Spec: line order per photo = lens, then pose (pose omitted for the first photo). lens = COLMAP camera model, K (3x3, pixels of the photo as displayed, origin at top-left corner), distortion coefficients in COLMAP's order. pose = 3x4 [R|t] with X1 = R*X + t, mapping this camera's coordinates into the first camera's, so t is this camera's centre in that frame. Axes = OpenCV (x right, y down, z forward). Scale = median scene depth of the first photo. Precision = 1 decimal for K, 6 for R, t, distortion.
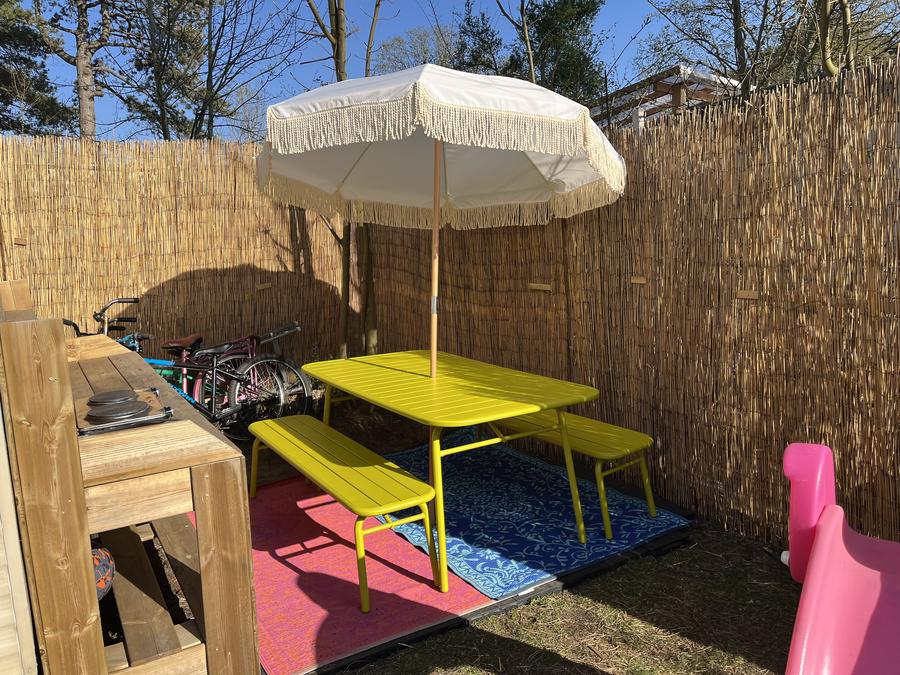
lens RADIAL K [[686.4, 0, 452.8], [0, 686.4, 340.6], [0, 0, 1]] dist [0.055331, -0.063681]
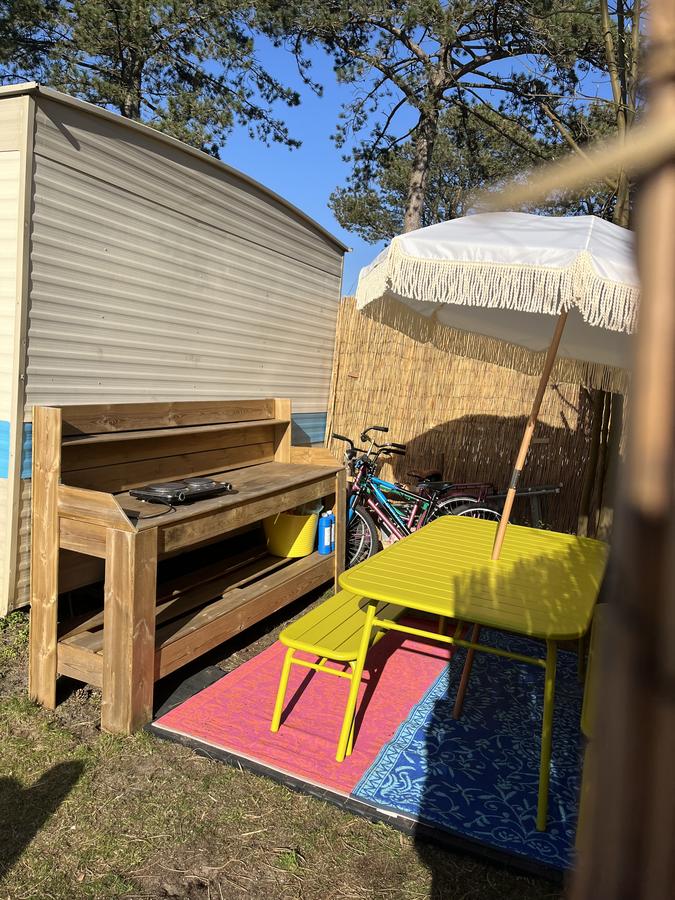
lens RADIAL K [[686.4, 0, 338.2], [0, 686.4, 448.2], [0, 0, 1]] dist [0.055331, -0.063681]
pose [[0.530938, 0.170855, -0.830008, 0.572353], [-0.217909, 0.974054, 0.061115, -0.095067], [0.818914, 0.148417, 0.554393, 0.323093]]
